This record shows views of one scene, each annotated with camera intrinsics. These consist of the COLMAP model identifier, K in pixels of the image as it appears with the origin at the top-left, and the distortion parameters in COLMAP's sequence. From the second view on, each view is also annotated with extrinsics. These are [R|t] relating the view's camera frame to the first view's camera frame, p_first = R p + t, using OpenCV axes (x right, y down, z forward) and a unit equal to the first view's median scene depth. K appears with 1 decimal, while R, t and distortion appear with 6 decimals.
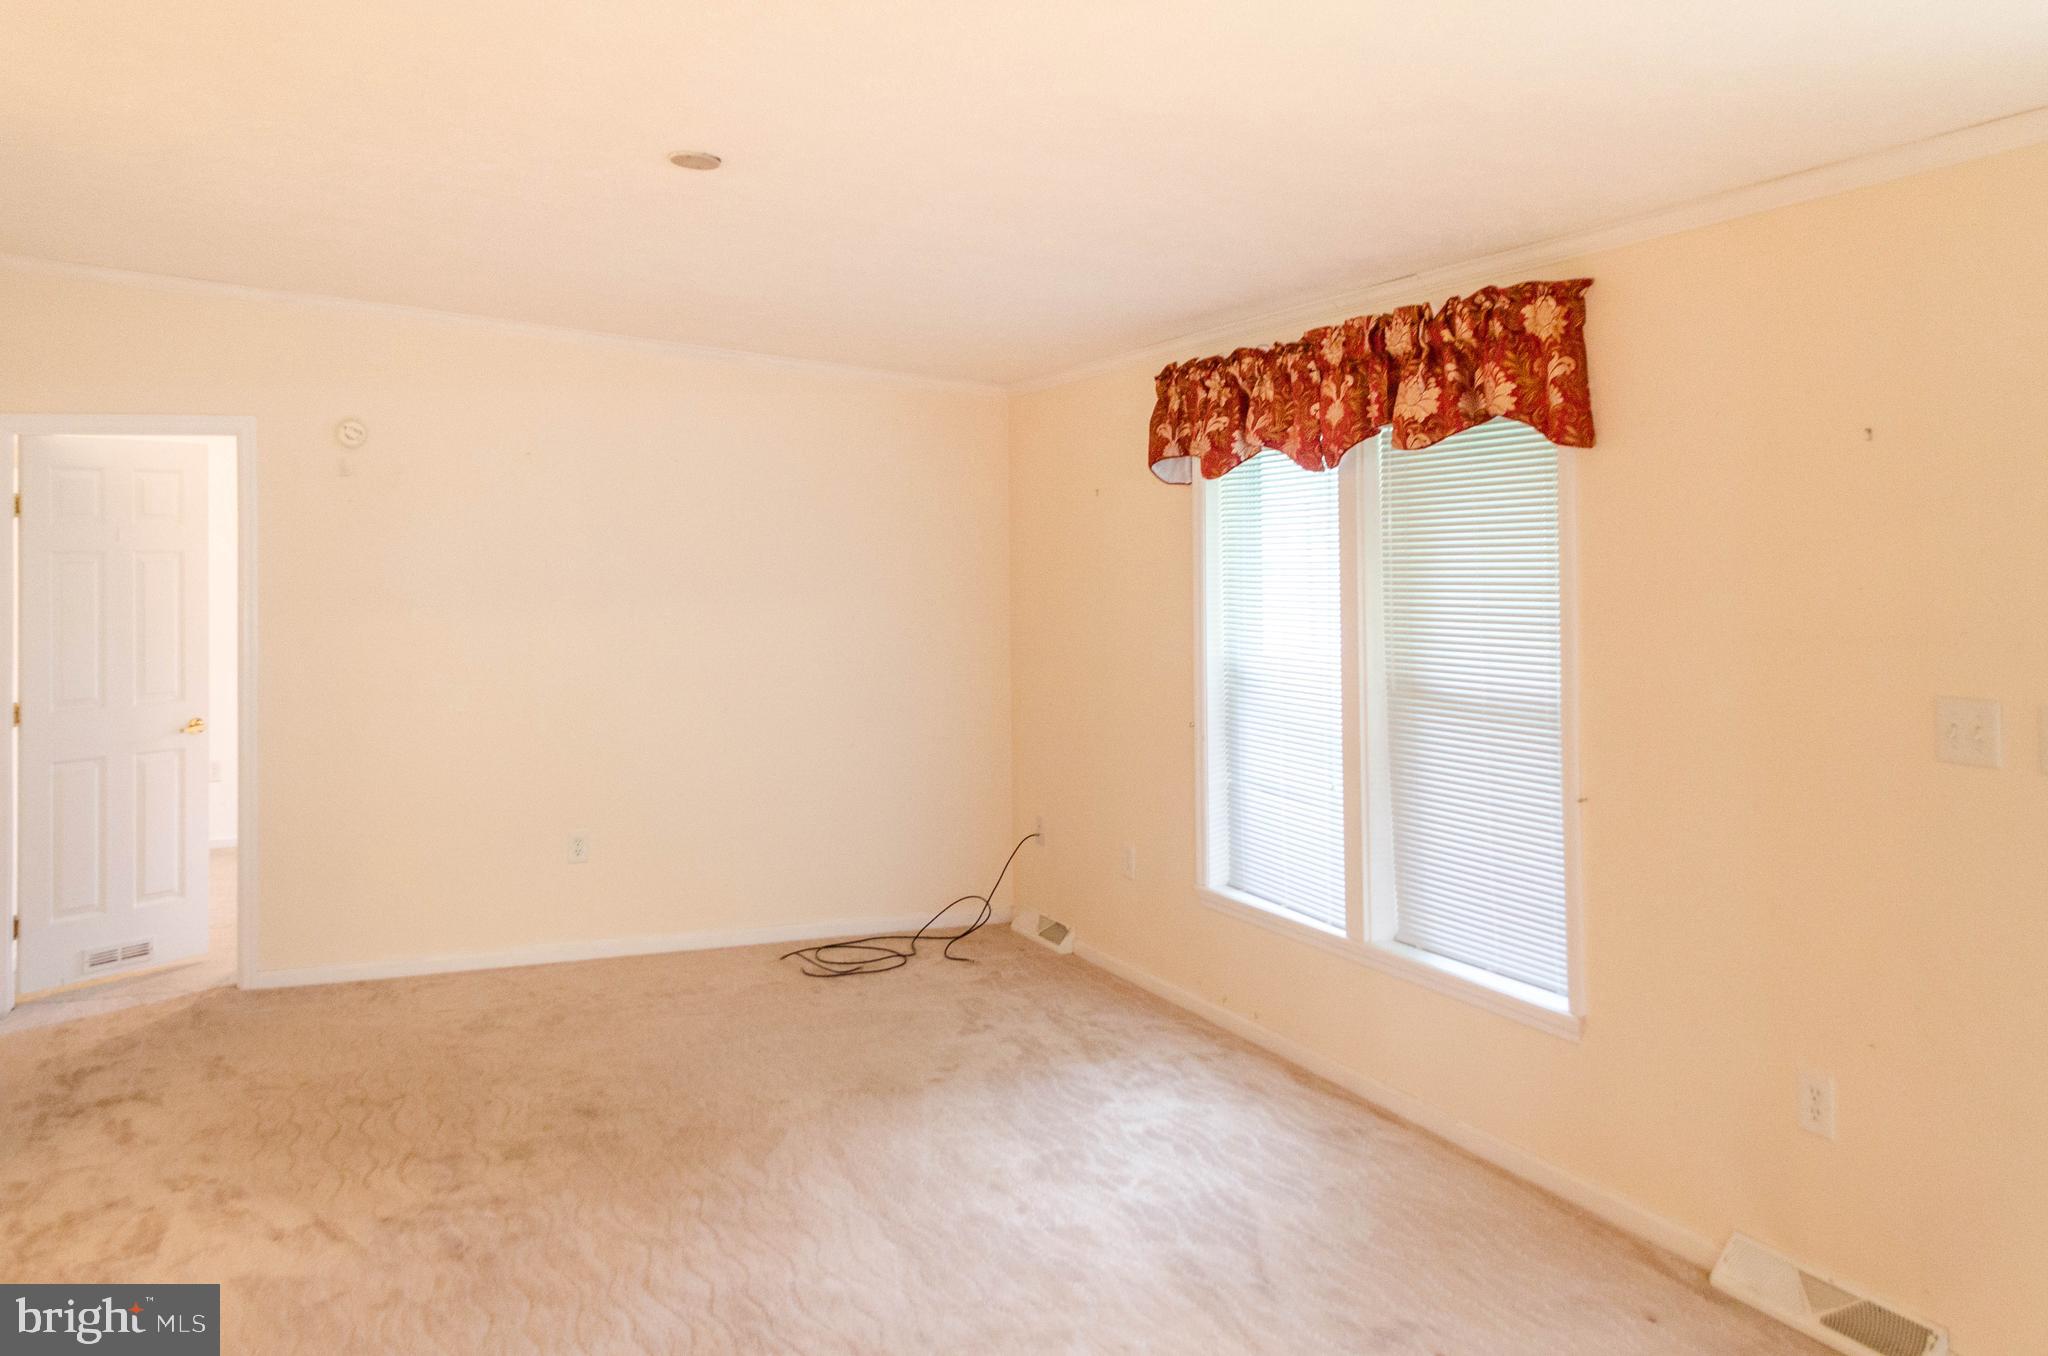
lens RADIAL K [[1598.0, 0, 1021.6], [0, 1598.0, 483.8], [0, 0, 1]] dist [0.021795, -0.013095]
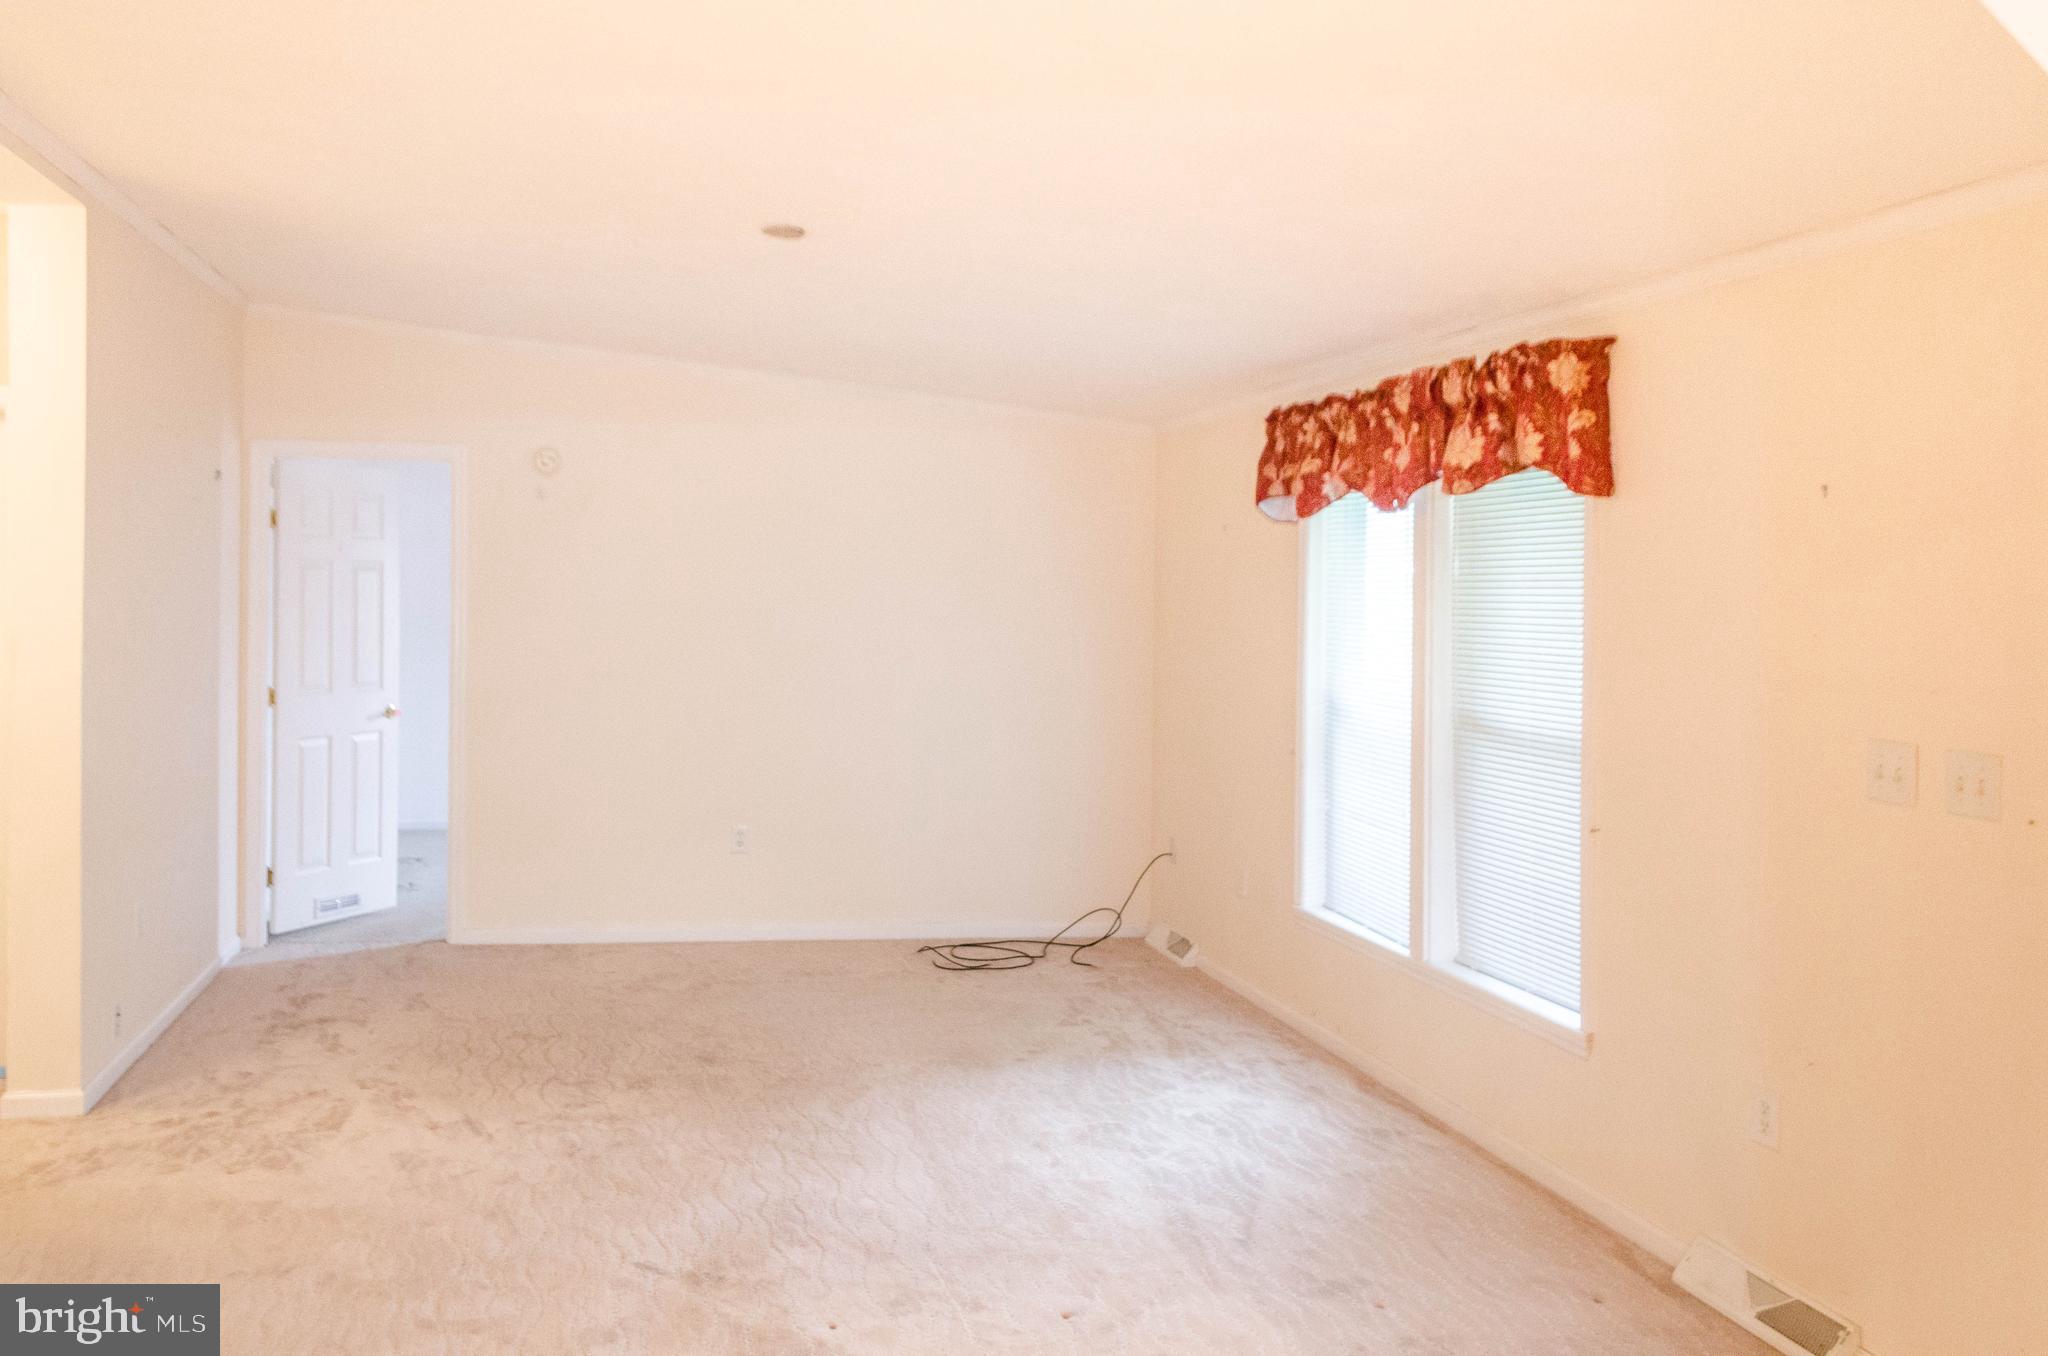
lens RADIAL K [[1646.6, 0, 1026.9], [0, 1646.6, 541.8], [0, 0, 1]] dist [0.007388, 0.002079]
pose [[0.986545, 0.024765, -0.161605, 0.142493], [-0.022063, 0.999585, 0.018498, -0.004326], [0.161996, -0.014684, 0.986682, -0.123925]]
